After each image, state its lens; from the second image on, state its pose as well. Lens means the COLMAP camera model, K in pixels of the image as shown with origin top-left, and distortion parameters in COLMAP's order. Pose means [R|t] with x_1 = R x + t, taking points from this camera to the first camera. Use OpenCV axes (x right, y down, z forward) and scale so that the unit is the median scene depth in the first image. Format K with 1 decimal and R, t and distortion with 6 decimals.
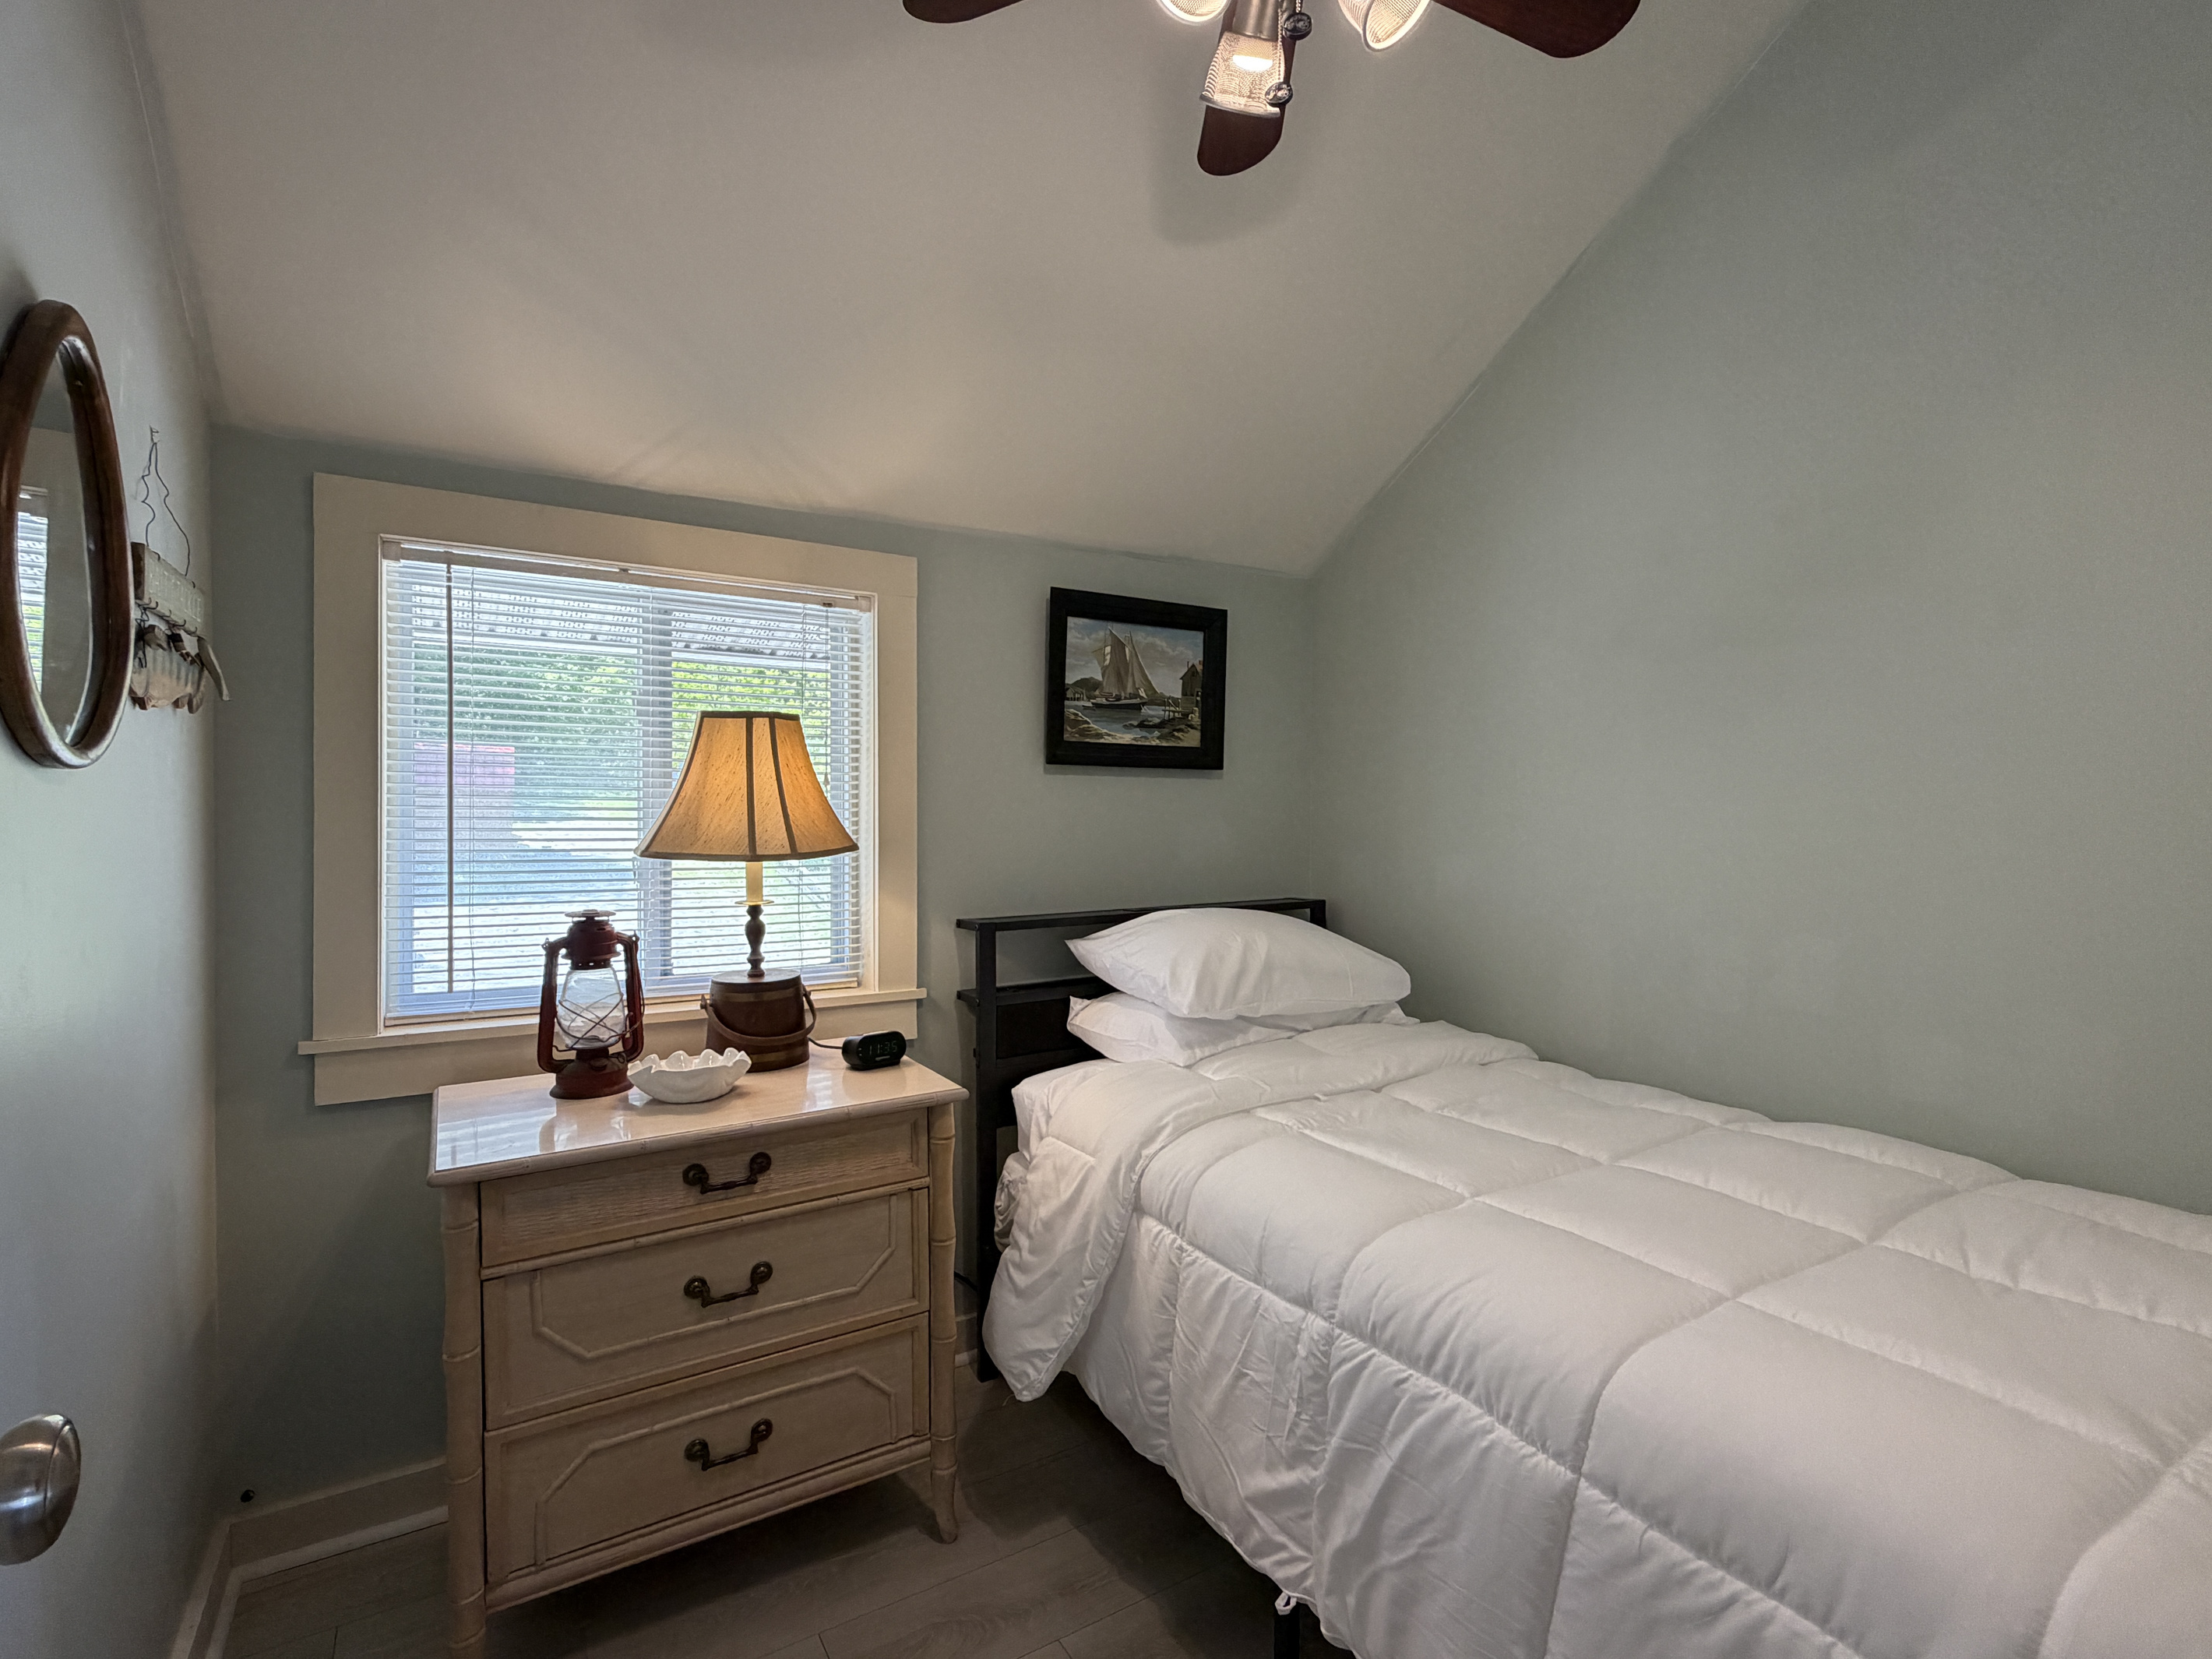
lens RADIAL K [[968.1, 0, 1106.0], [0, 968.1, 829.5], [0, 0, 1]] dist [0.001199, 0.000336]
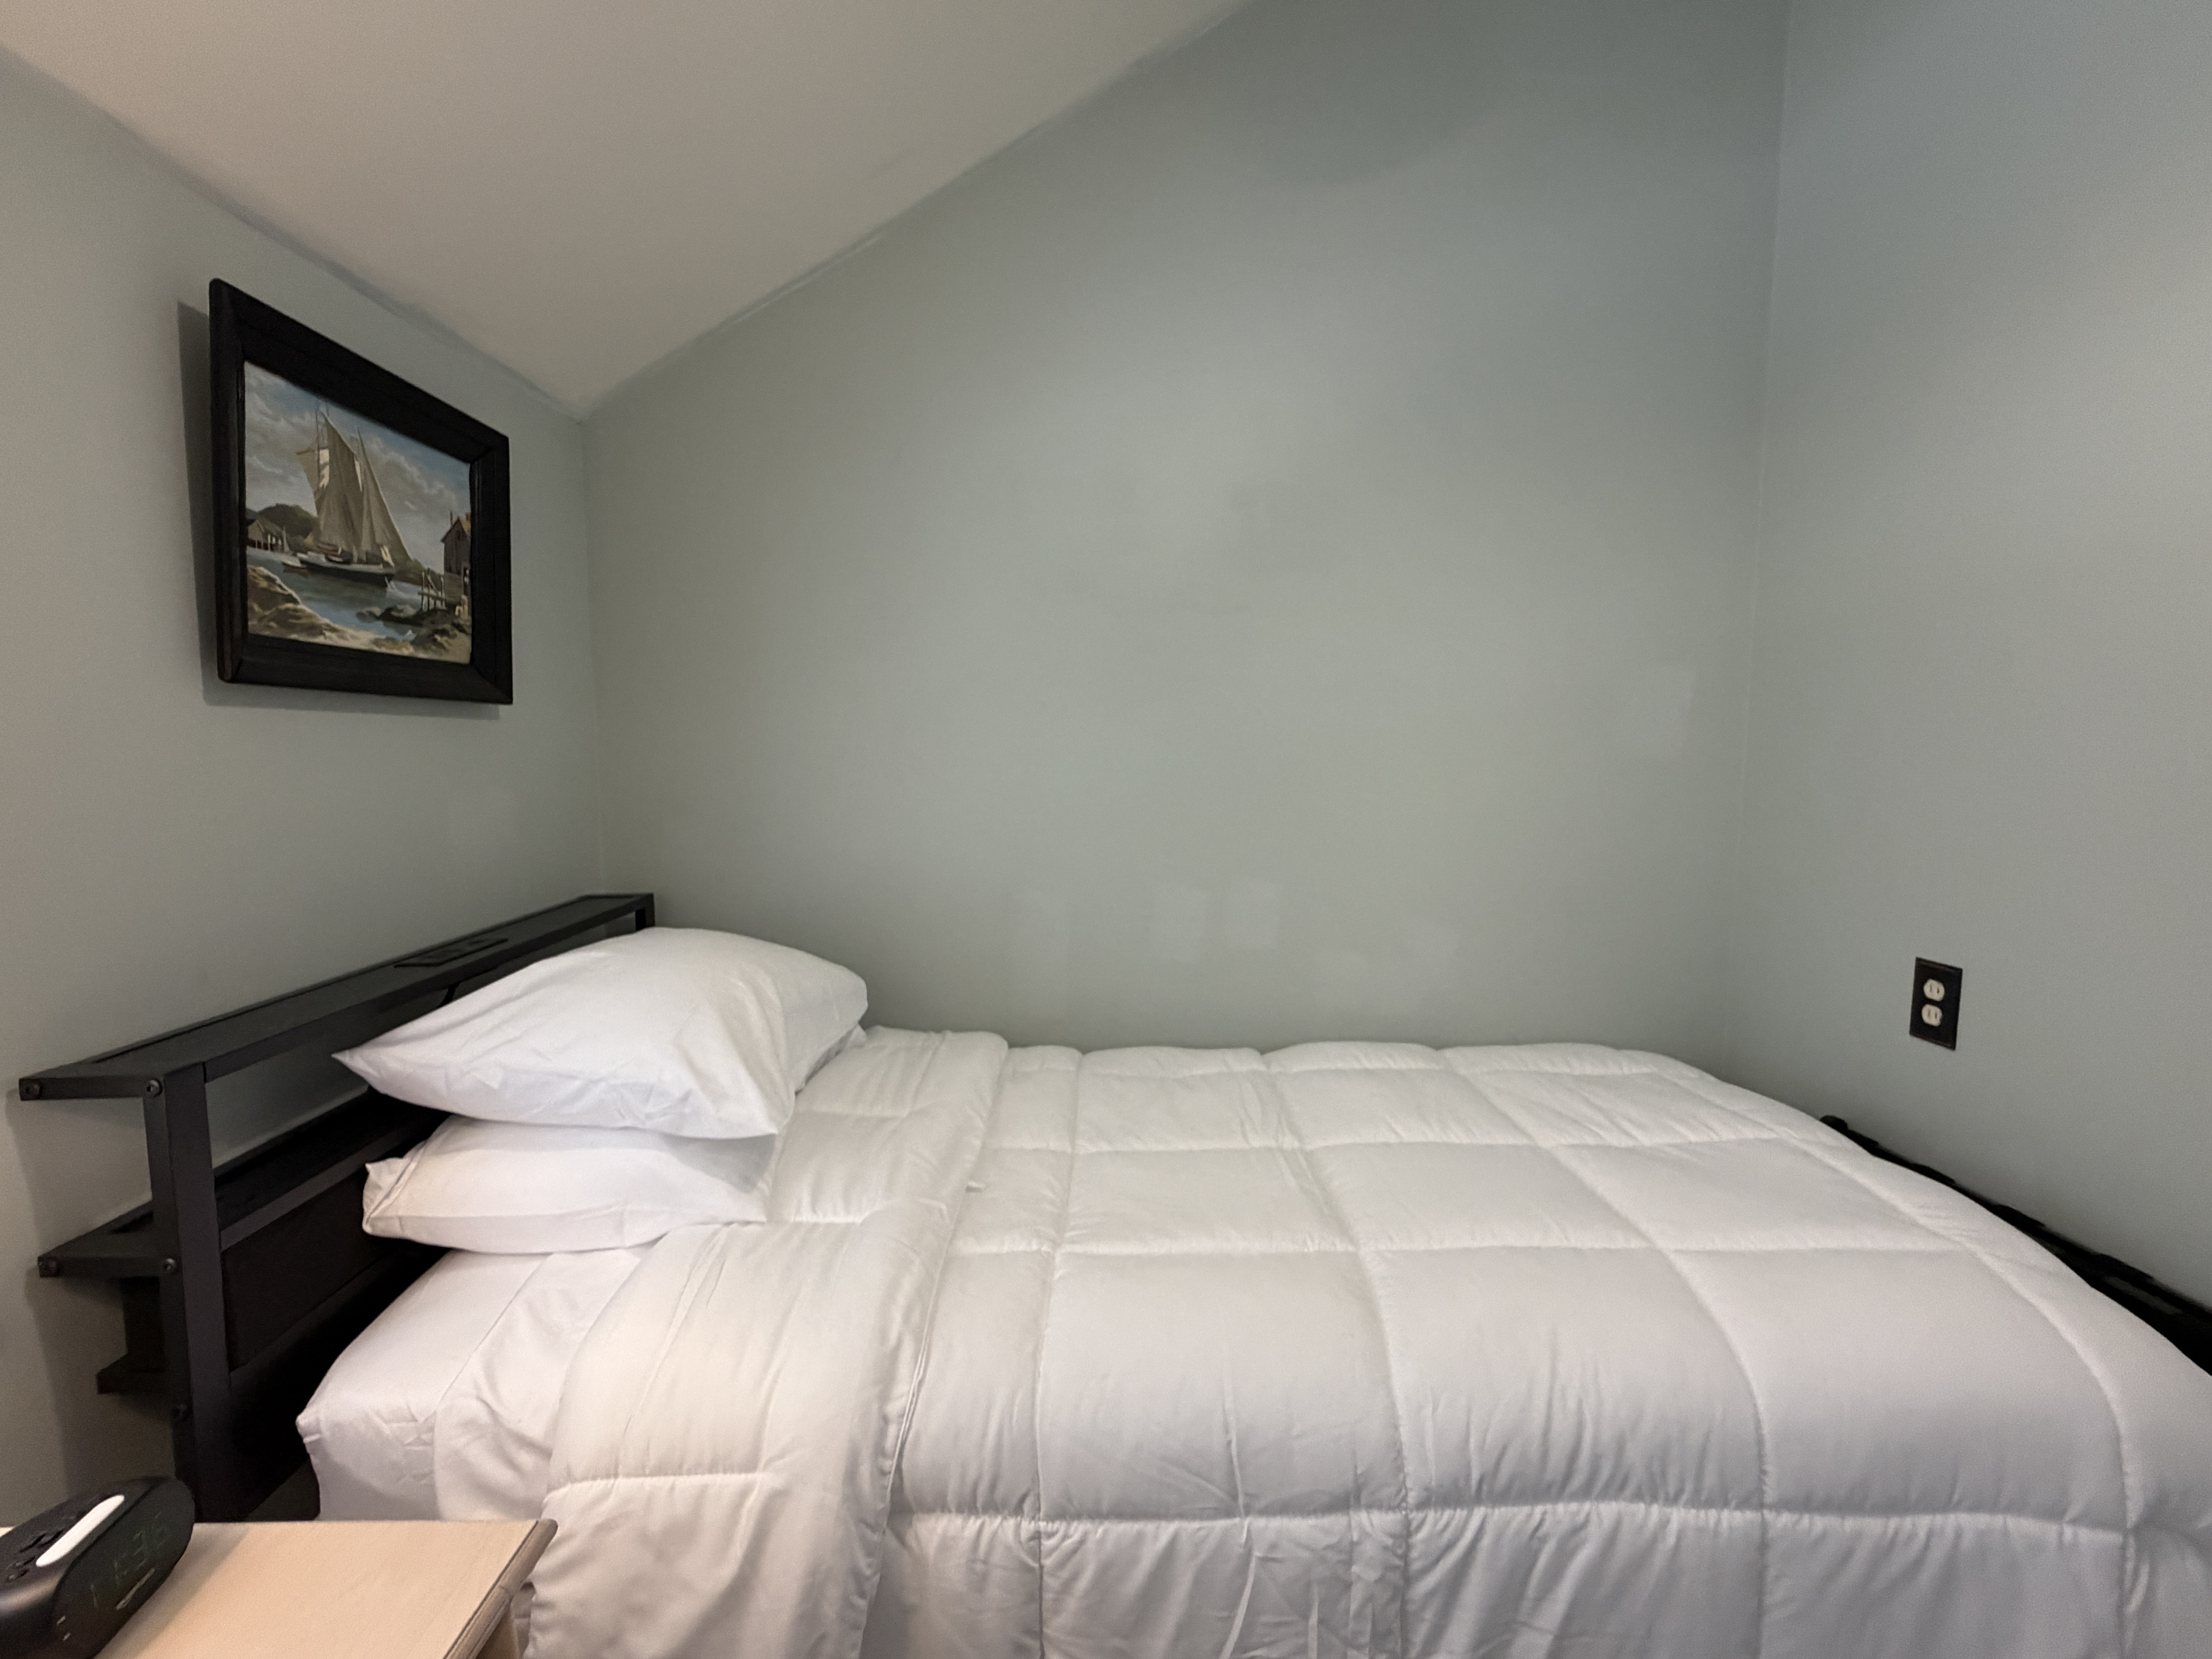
lens RADIAL K [[958.3, 0, 1106.0], [0, 958.3, 829.5], [0, 0, 1]] dist [0.000102, 0.000687]
pose [[0.525696, -0.070210, 0.847770, -0.308139], [0.009956, 0.997028, 0.076398, -0.038953], [-0.850614, -0.031721, 0.524832, 0.552809]]
